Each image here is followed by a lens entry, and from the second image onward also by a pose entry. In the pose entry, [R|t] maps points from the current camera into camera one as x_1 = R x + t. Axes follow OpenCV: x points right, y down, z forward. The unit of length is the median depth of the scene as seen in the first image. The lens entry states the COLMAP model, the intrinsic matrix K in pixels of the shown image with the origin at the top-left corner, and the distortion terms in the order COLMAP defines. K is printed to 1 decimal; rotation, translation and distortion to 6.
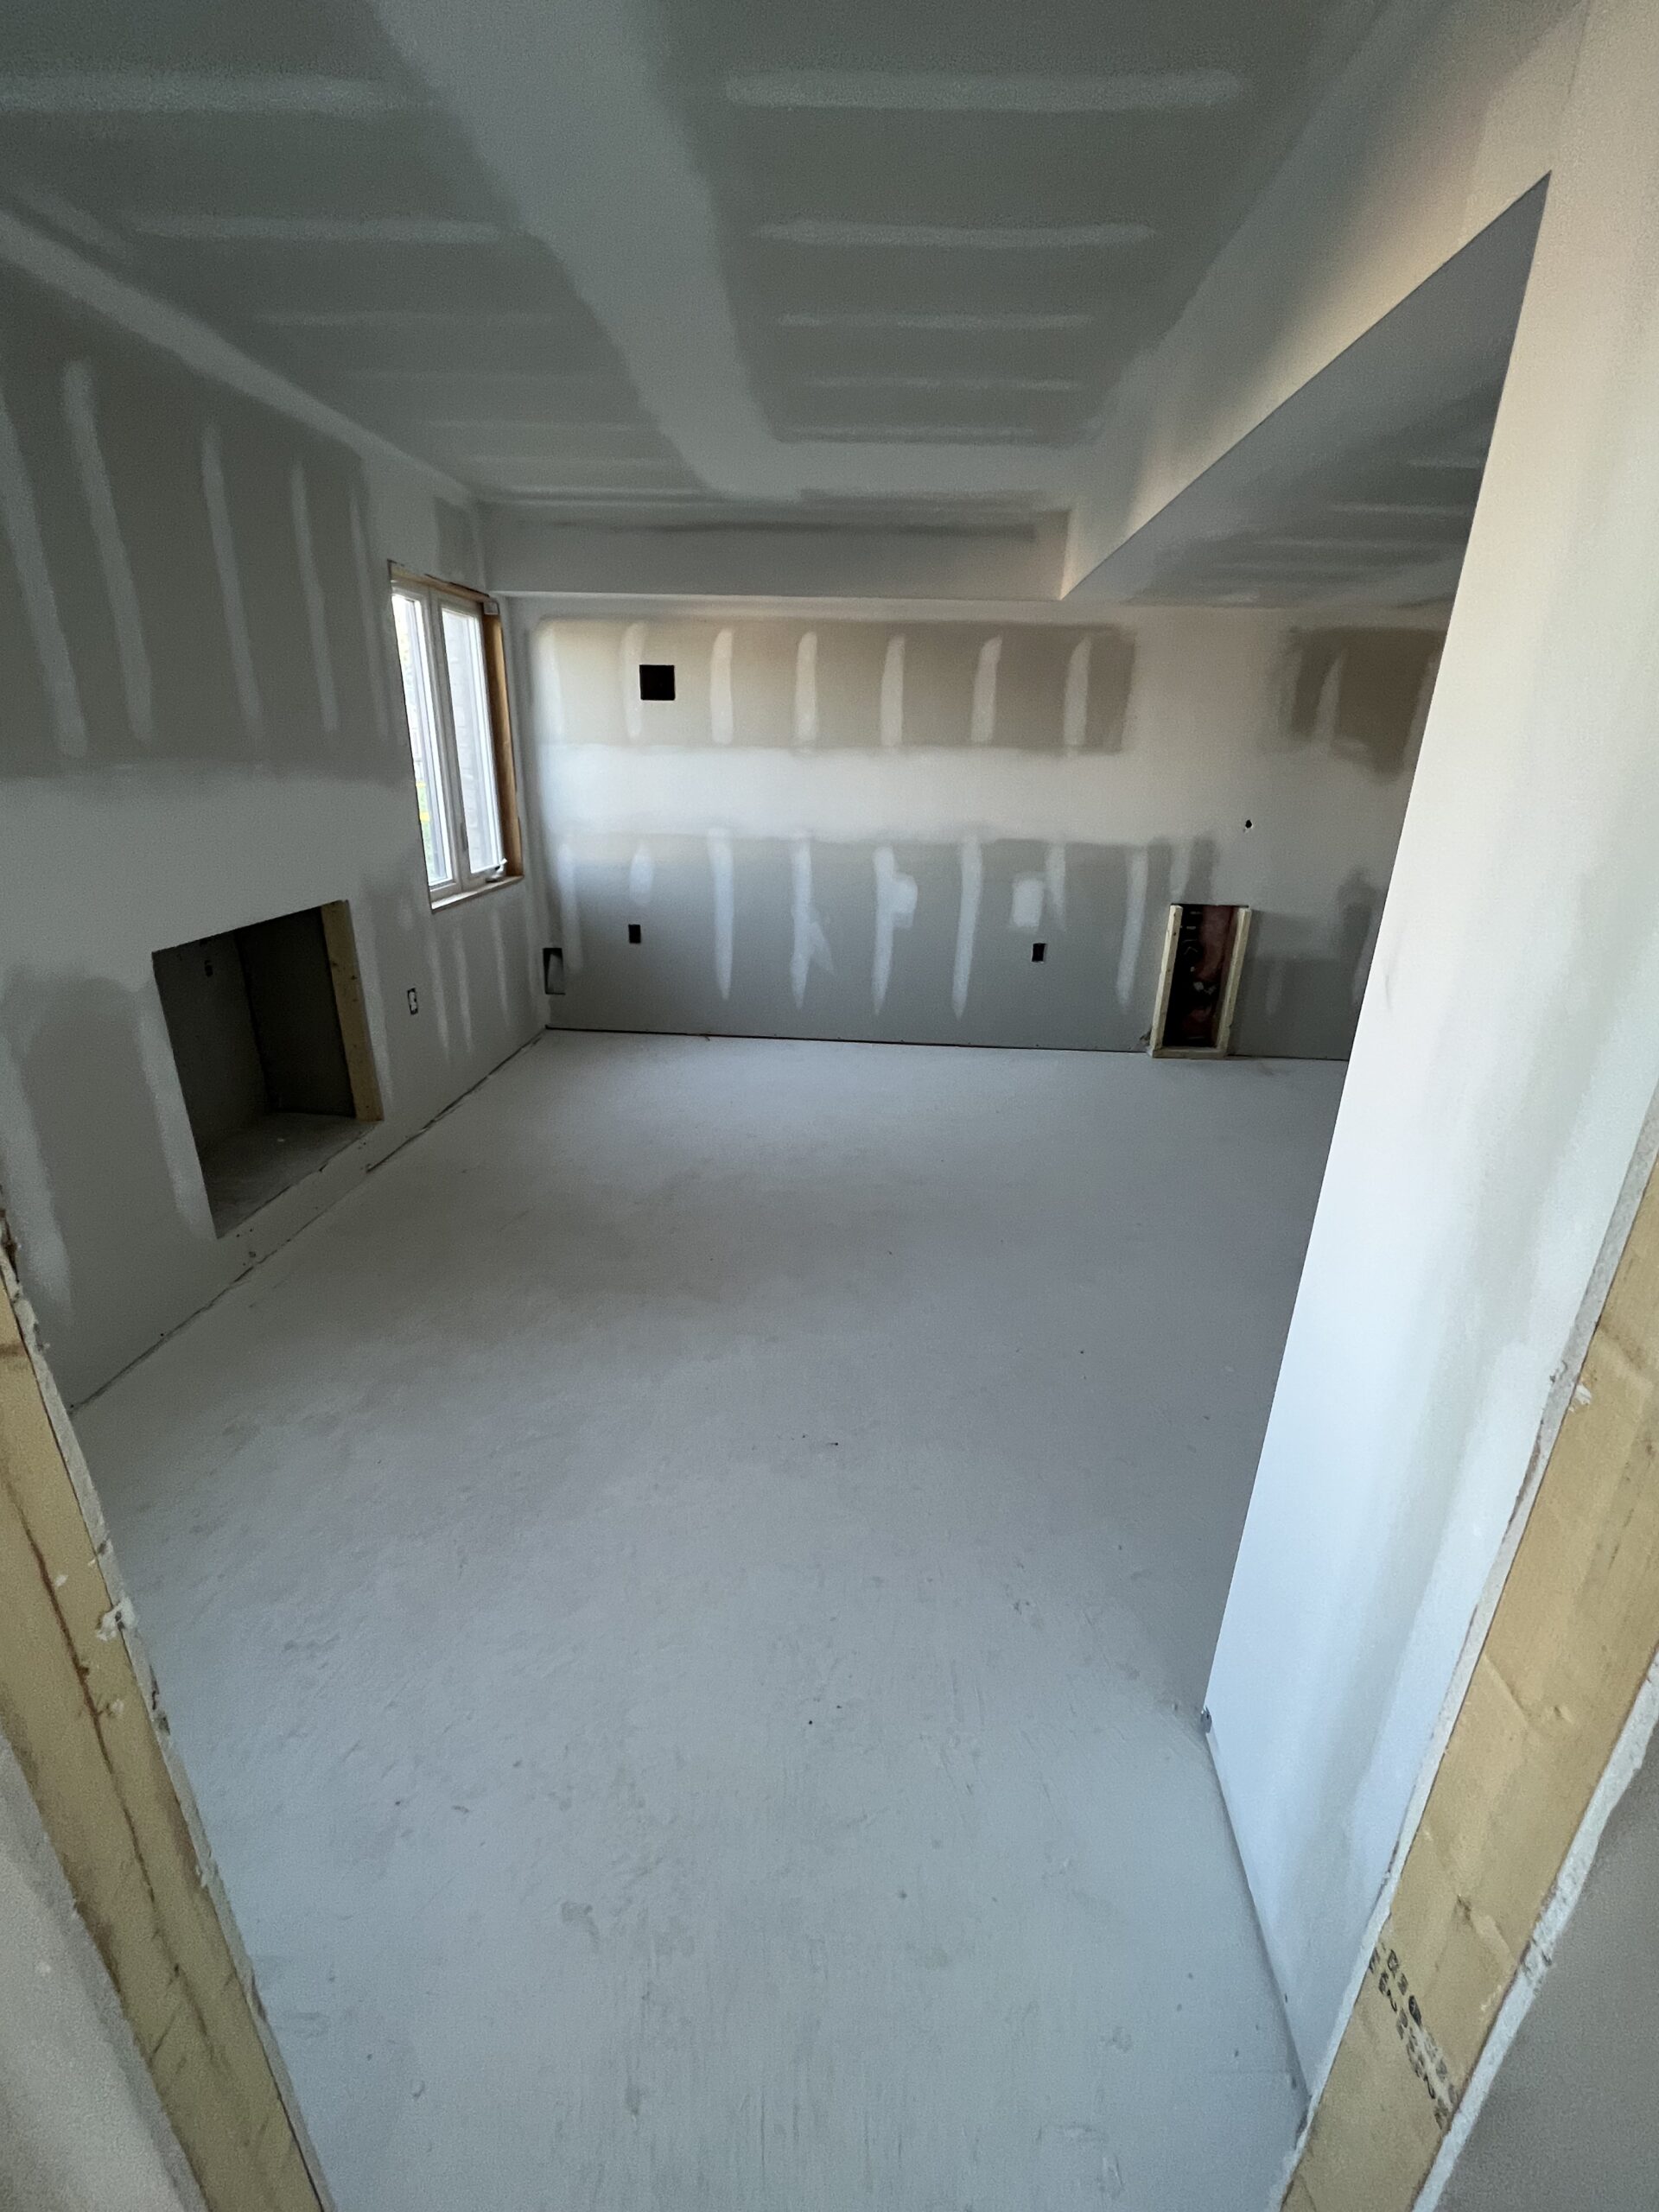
lens RADIAL K [[947.9, 0, 835.5], [0, 947.9, 1105.7], [0, 0, 1]] dist [-0.001072, -0.000081]
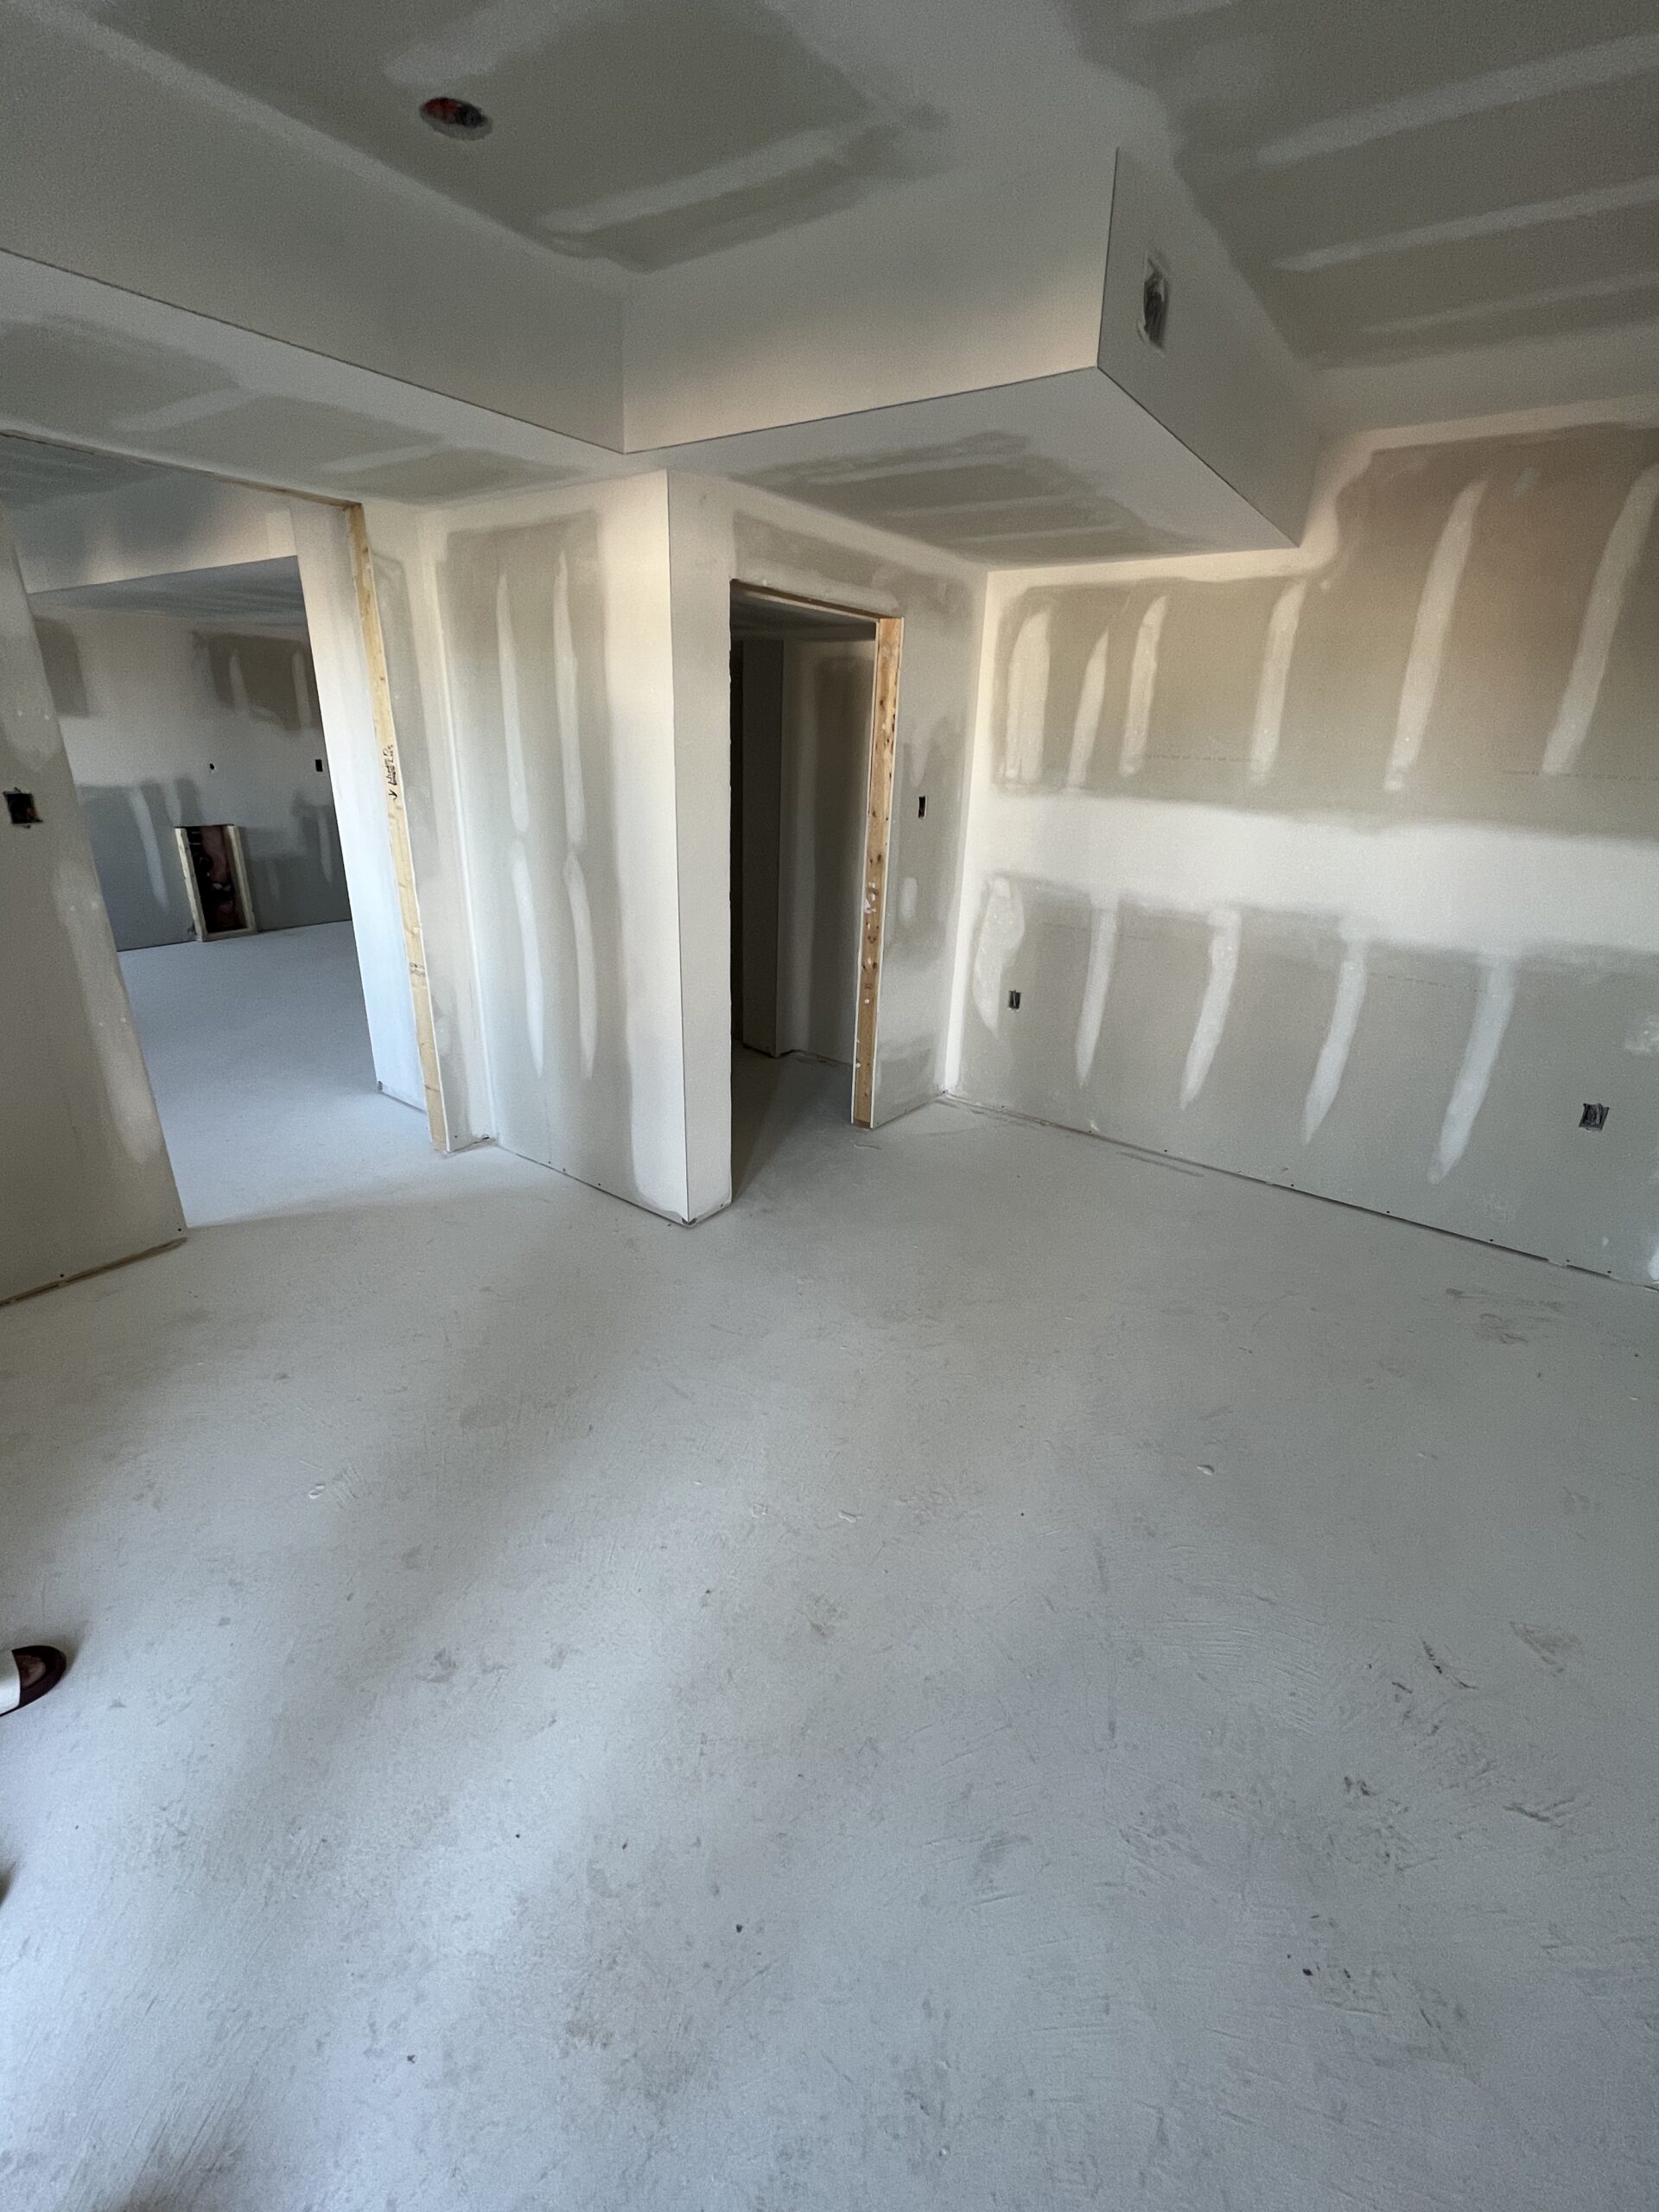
lens RADIAL K [[947.9, 0, 832.8], [0, 947.9, 1103.0], [0, 0, 1]] dist [-0.001072, -0.000081]
pose [[0.534907, -0.314904, 0.784035, -0.337388], [0.281757, 0.941315, 0.185846, 0.176419], [-0.796547, 0.121497, 0.592242, -0.525102]]
